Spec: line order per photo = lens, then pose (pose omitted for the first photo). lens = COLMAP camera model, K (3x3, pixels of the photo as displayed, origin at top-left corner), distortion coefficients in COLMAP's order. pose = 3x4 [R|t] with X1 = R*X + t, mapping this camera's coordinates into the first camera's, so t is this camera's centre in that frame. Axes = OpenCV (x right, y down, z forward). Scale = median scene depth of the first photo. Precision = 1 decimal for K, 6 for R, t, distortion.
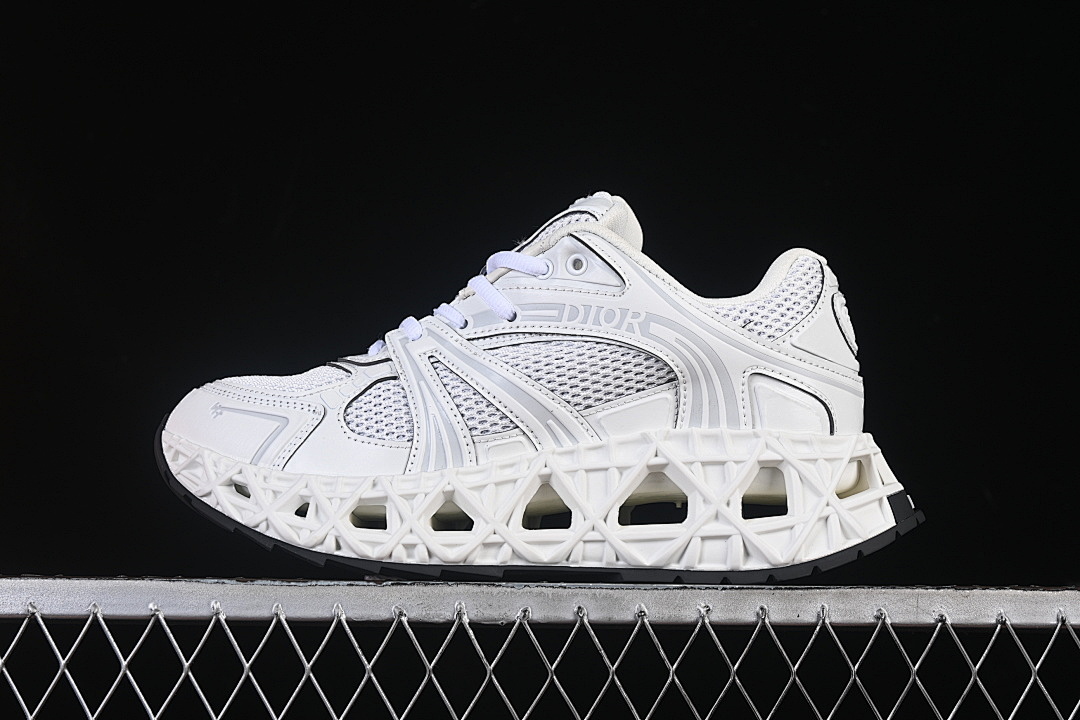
lens RADIAL K [[2317.4, 0, 540.0], [0, 2317.4, 360.0], [0, 0, 1]] dist [0.026967, 0.027773]
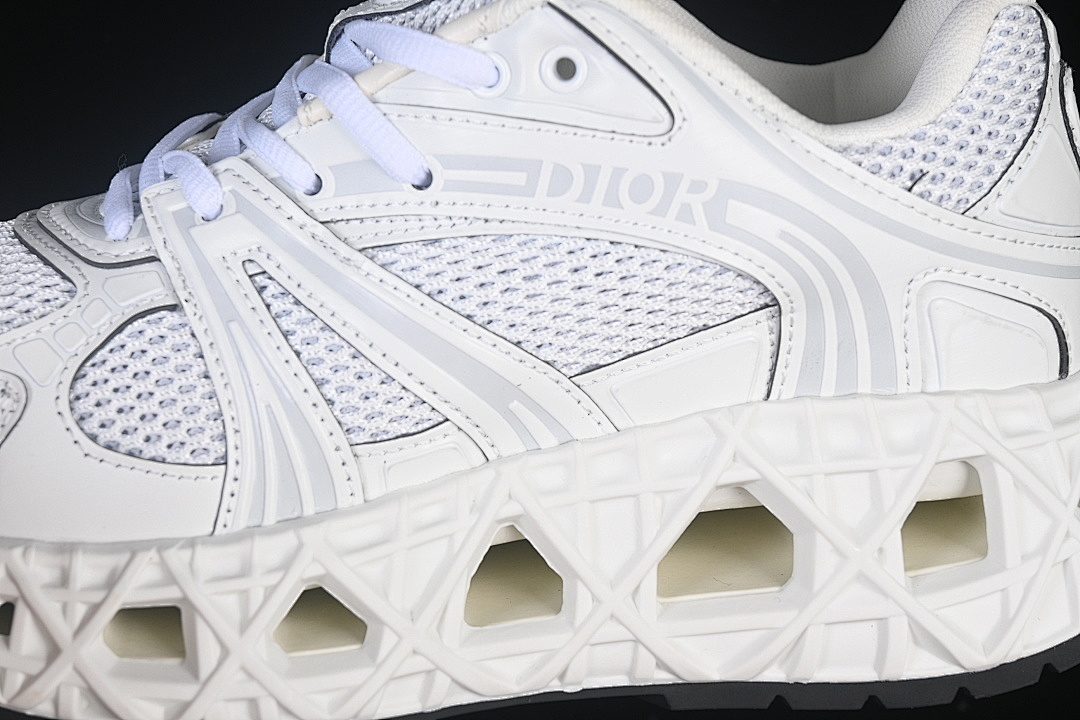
lens RADIAL K [[2317.4, 0, 540.0], [0, 2317.4, 360.0], [0, 0, 1]] dist [0.026967, 0.027773]
pose [[0.986393, -0.061521, 0.152463, -0.062530], [0.008214, 0.944632, 0.328030, -0.138406], [-0.164202, -0.322314, 0.932283, 0.555712]]
